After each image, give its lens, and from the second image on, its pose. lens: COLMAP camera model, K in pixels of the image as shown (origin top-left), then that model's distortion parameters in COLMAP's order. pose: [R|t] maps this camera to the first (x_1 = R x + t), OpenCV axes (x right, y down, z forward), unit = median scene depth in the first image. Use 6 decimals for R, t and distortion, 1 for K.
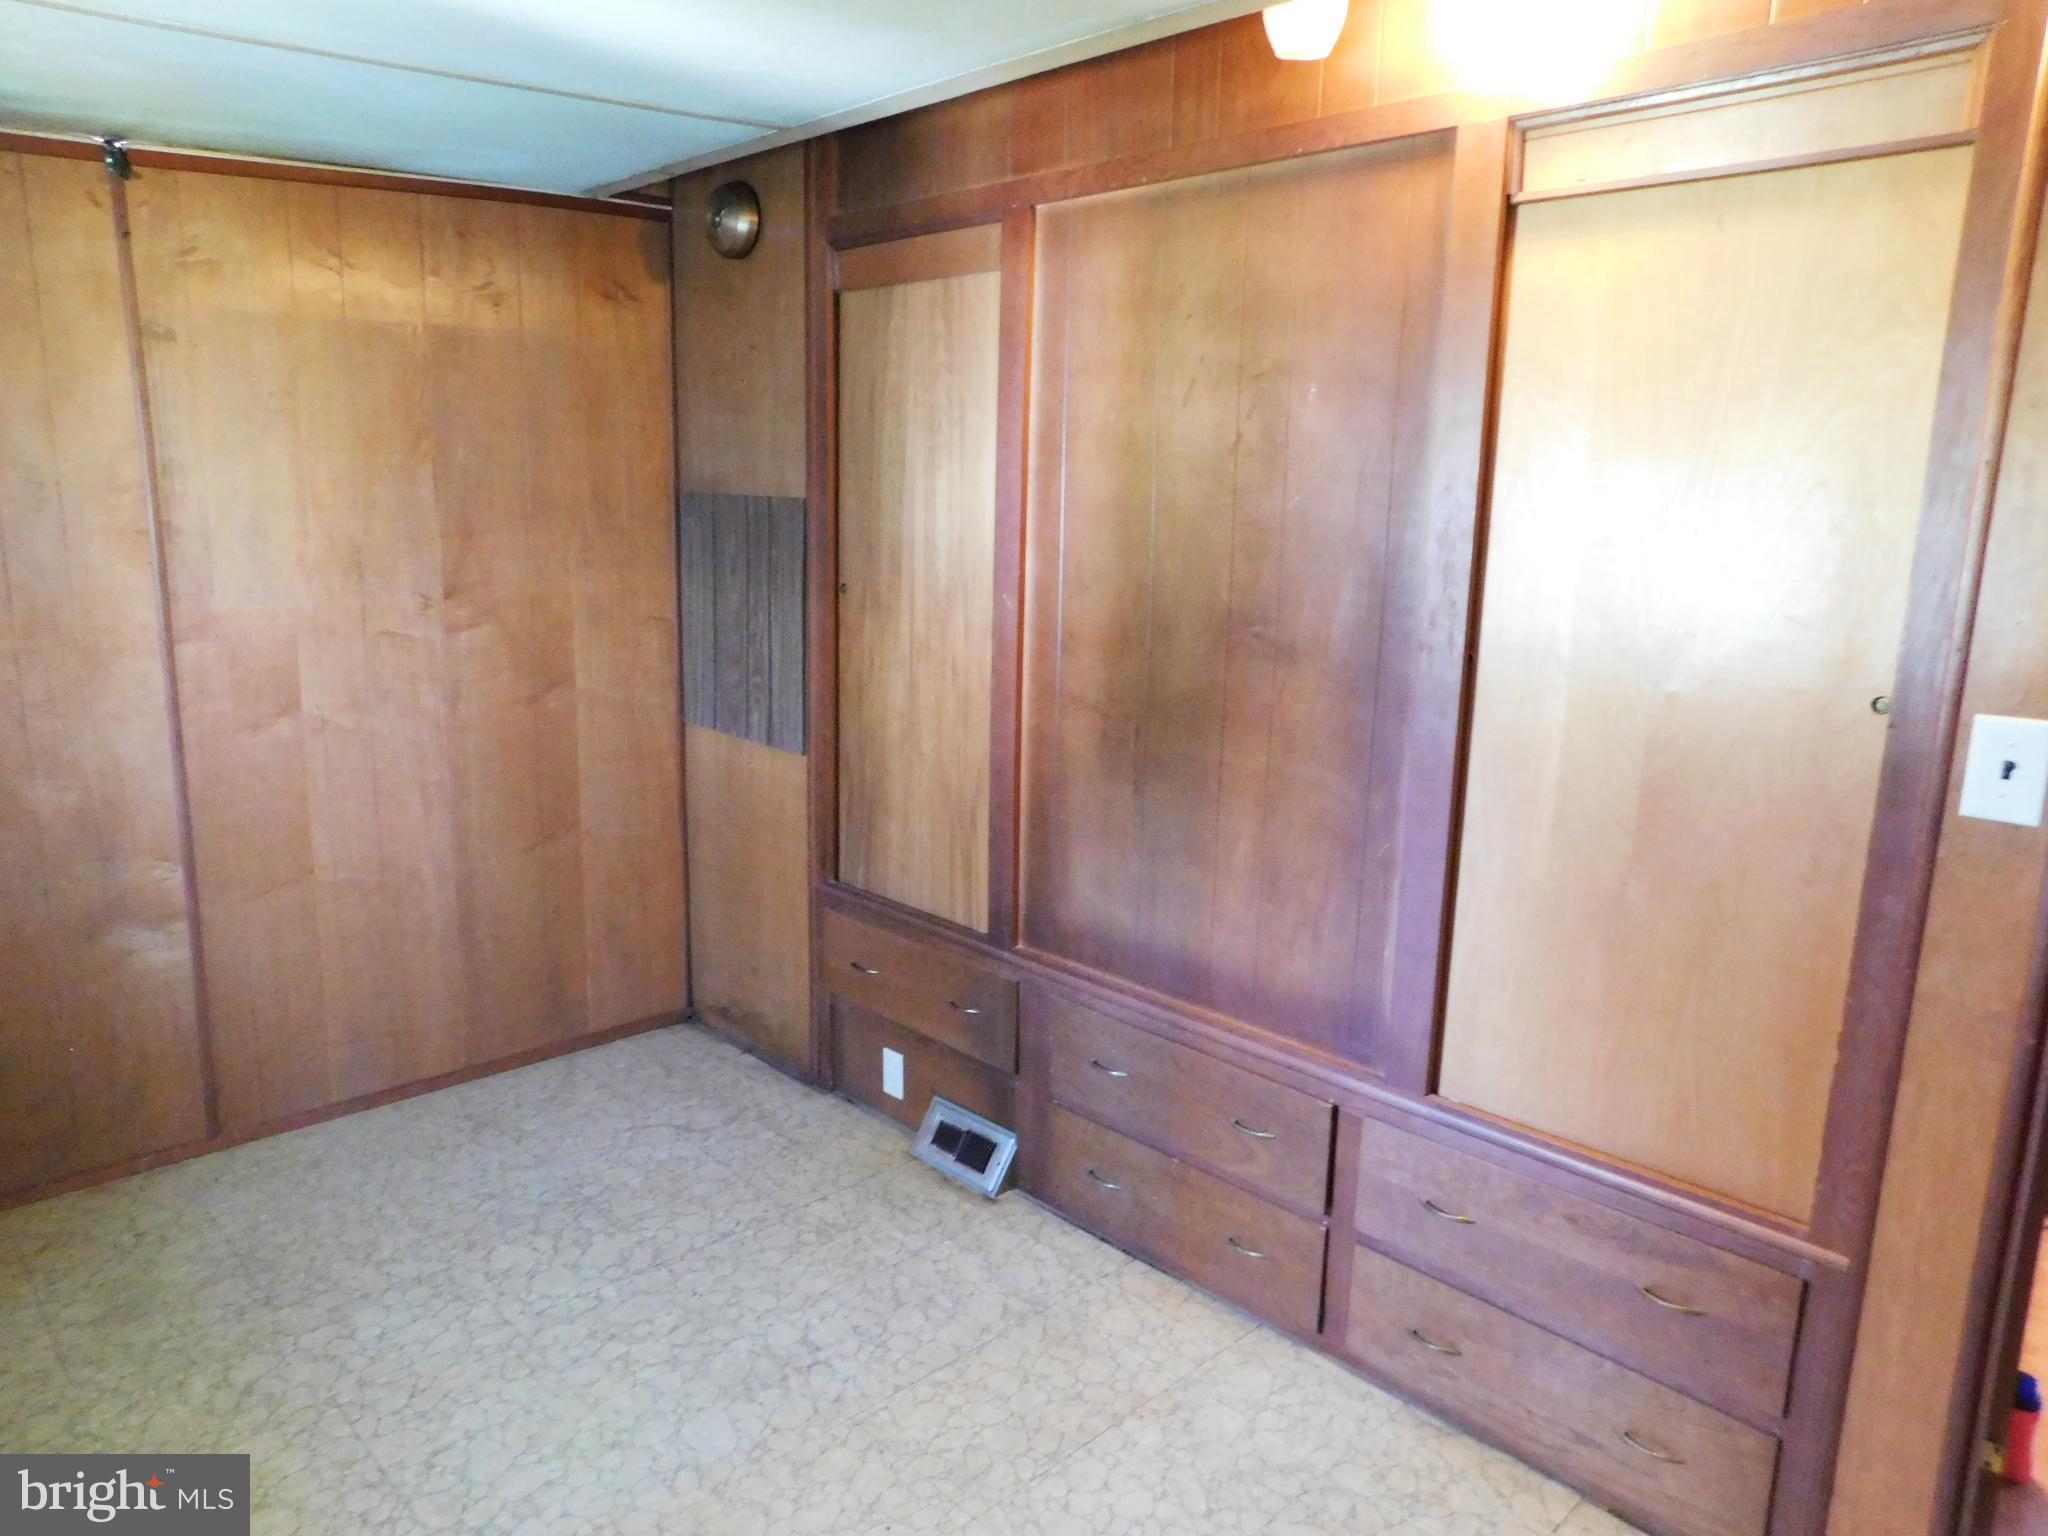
lens RADIAL K [[1345.2, 0, 1031.4], [0, 1345.2, 761.6], [0, 0, 1]] dist [-0.069161, 0.051127]
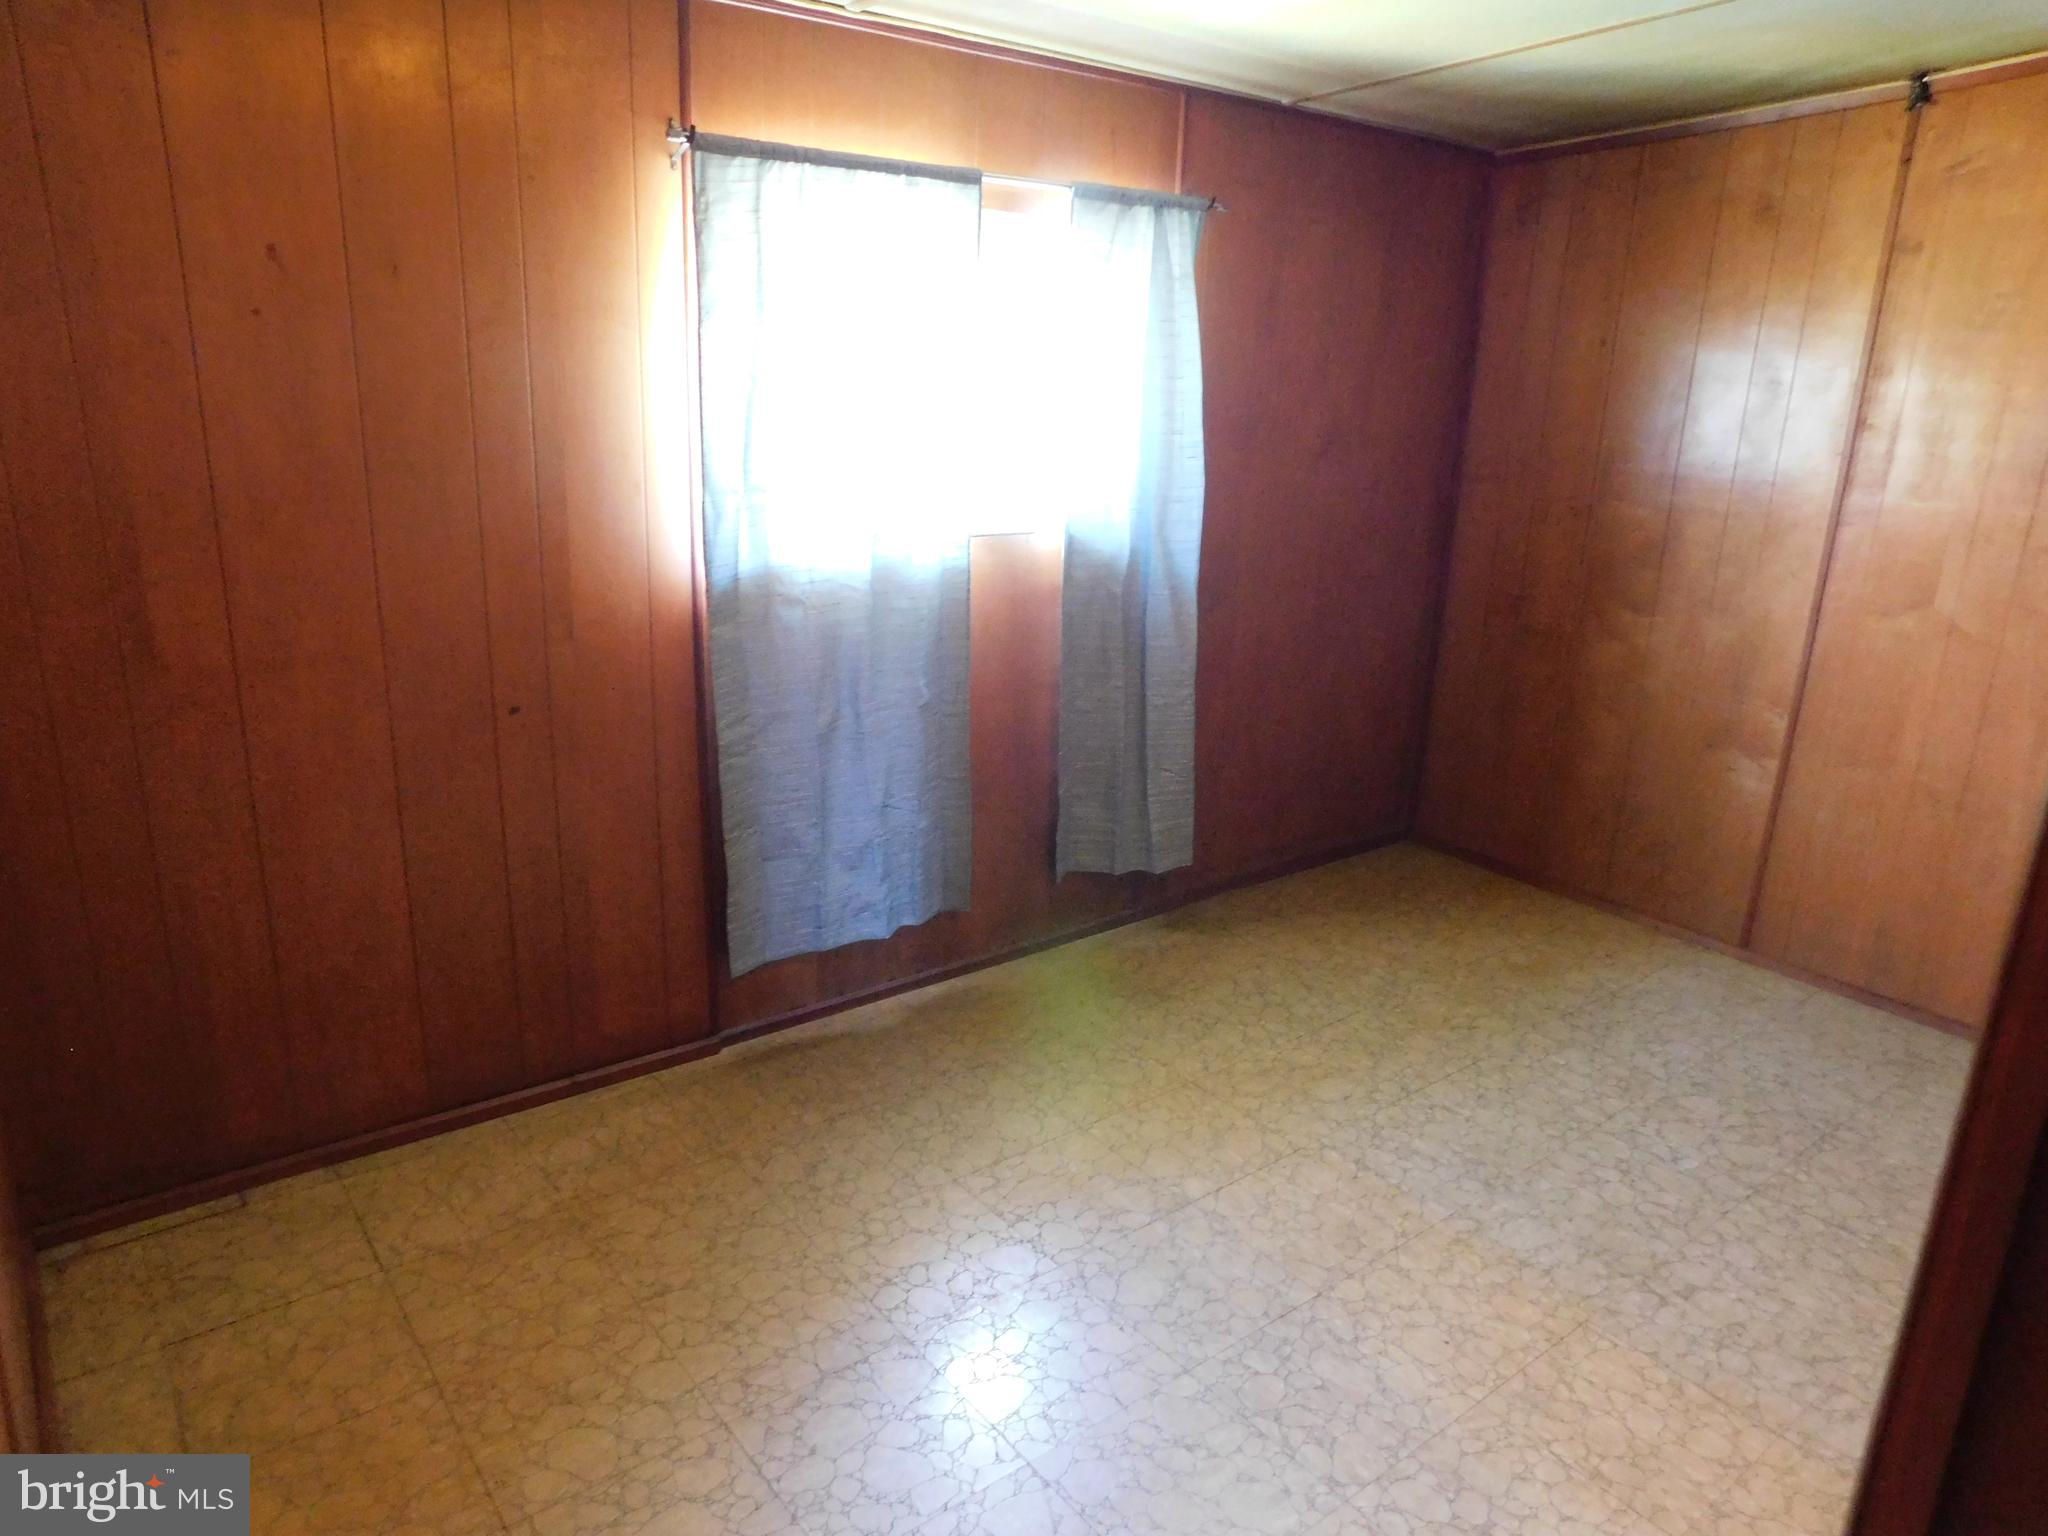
lens RADIAL K [[1345.2, 0, 1030.1], [0, 1345.2, 769.7], [0, 0, 1]] dist [-0.069161, 0.051127]
pose [[-0.118816, 0.250977, -0.960673, 0.602617], [-0.231583, 0.933838, 0.272608, -0.042334], [0.965532, 0.254866, -0.052833, 0.447872]]
